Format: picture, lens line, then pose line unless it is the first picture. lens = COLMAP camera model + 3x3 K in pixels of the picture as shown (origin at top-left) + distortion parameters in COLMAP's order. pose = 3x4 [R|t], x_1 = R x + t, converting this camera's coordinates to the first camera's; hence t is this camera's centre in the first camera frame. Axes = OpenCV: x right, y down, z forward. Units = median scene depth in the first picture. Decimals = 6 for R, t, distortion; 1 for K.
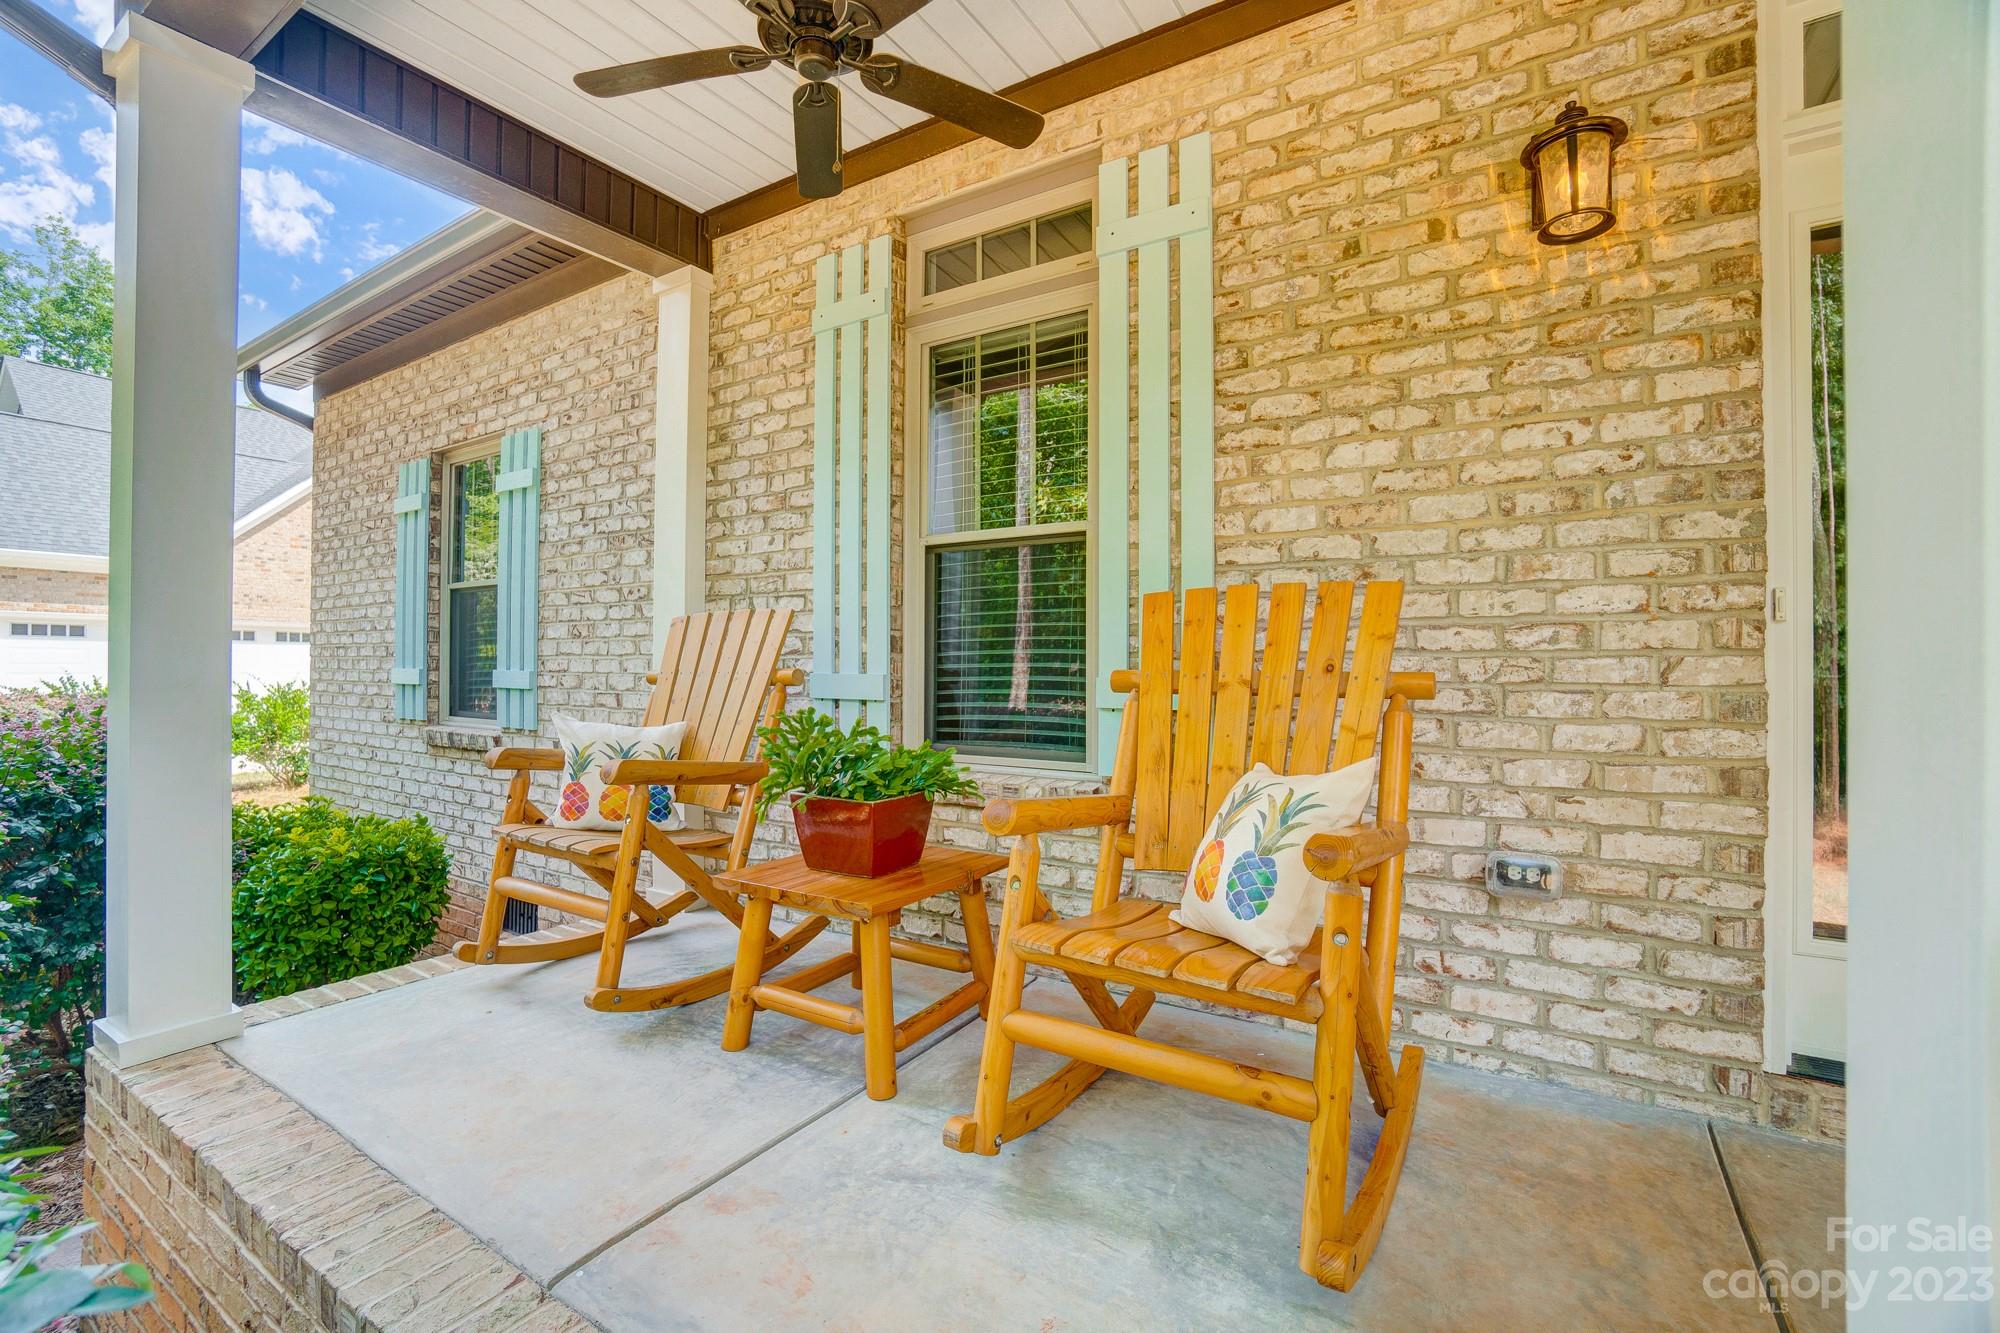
lens RADIAL K [[869.0, 0, 993.1], [0, 869.0, 661.4], [0, 0, 1]] dist [-0.002381, -0.000176]
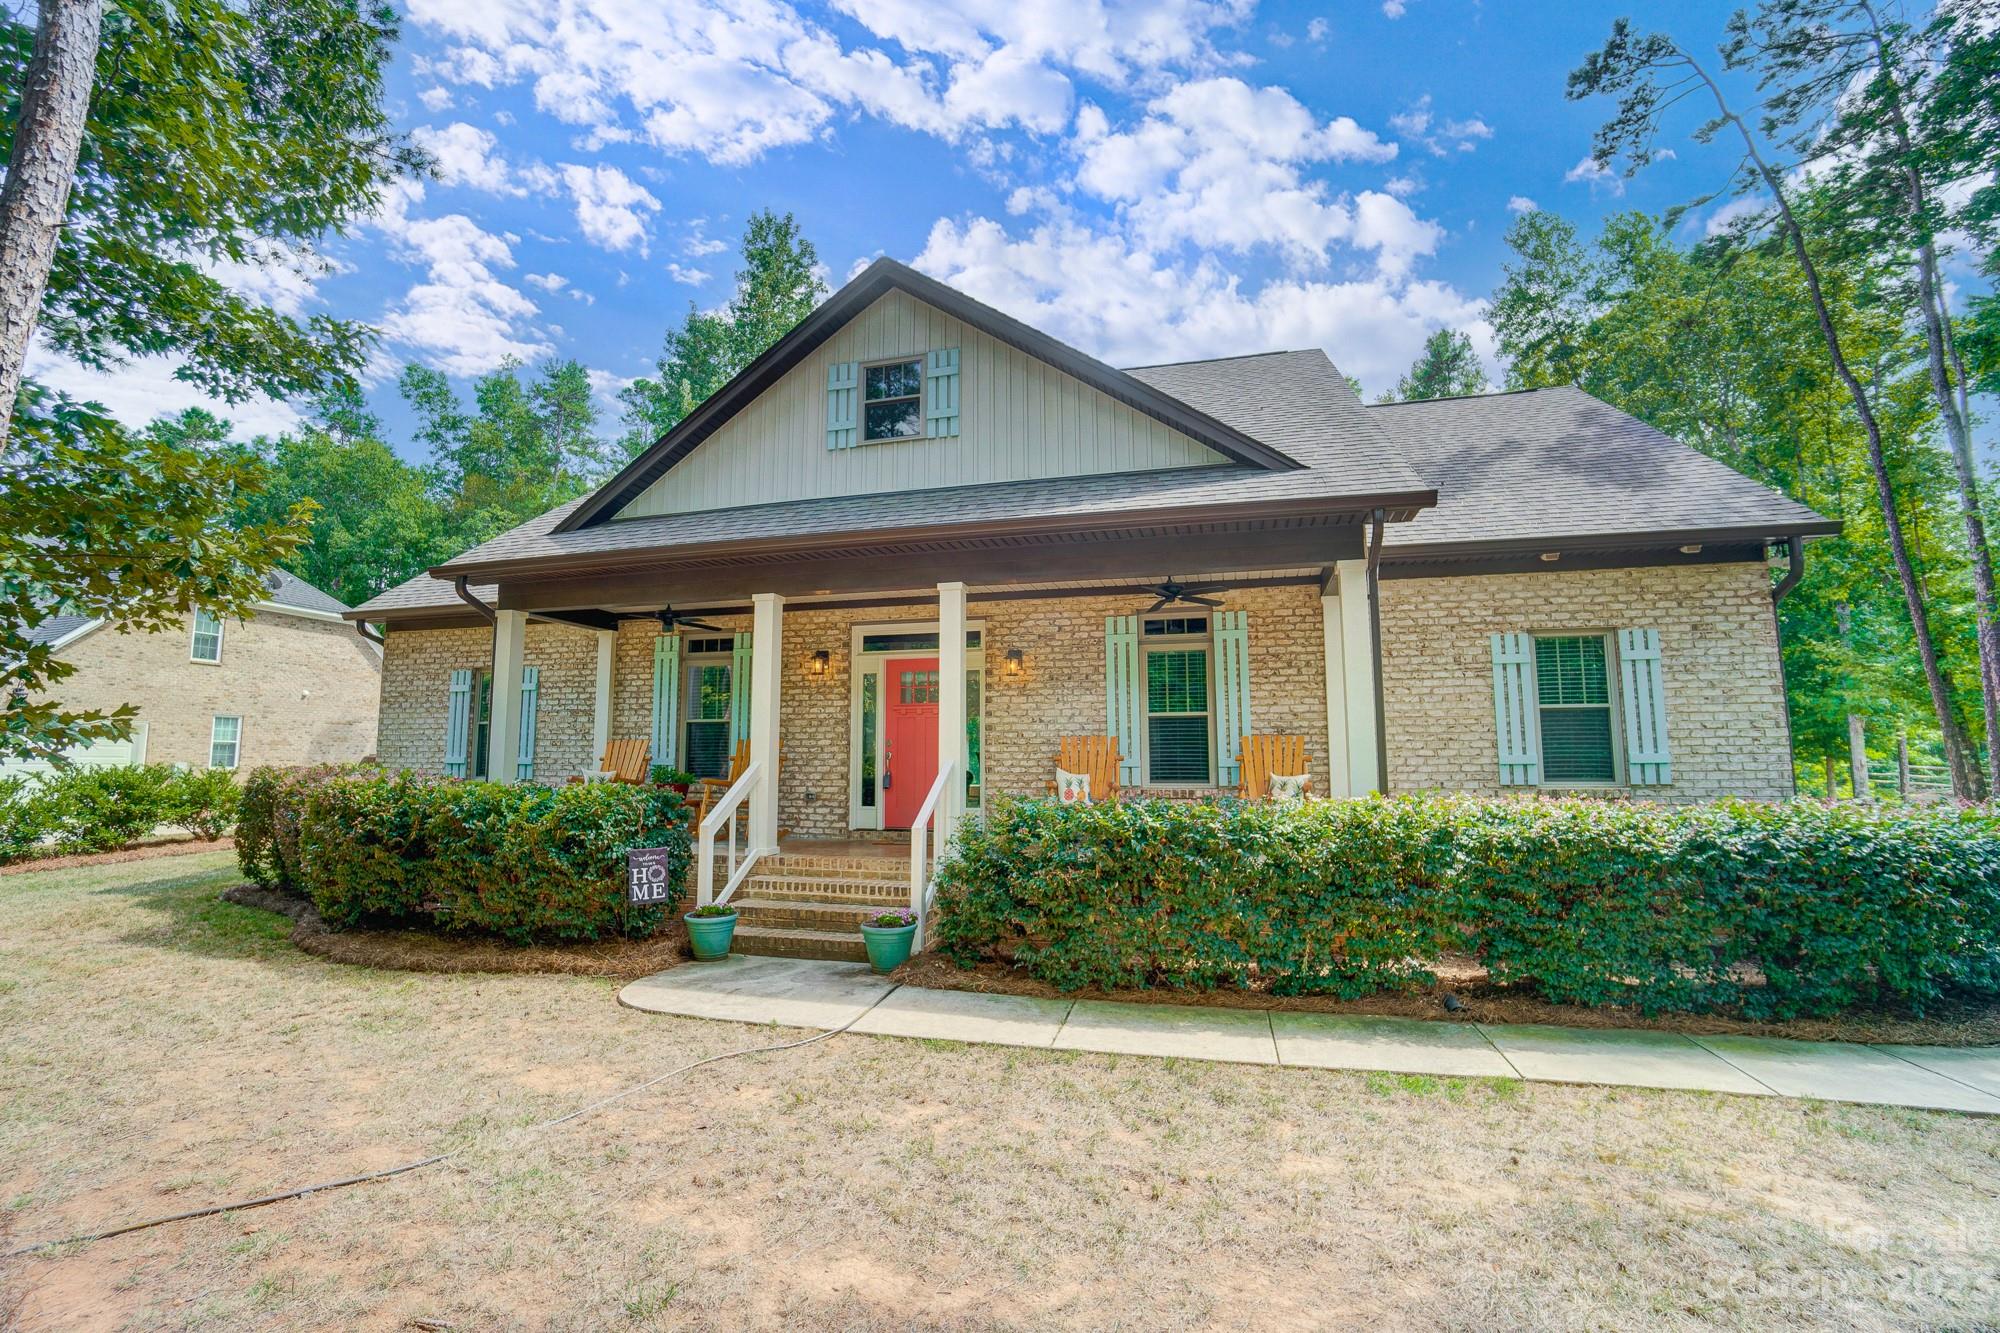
lens RADIAL K [[869.0, 0, 1013.5], [0, 869.0, 676.1], [0, 0, 1]] dist [-0.002381, -0.000176]
pose [[0.957501, 0.027626, 0.287103, 0.177446], [-0.001350, 0.995821, -0.091318, 0.005191], [-0.288426, 0.087049, 0.953537, -2.803676]]
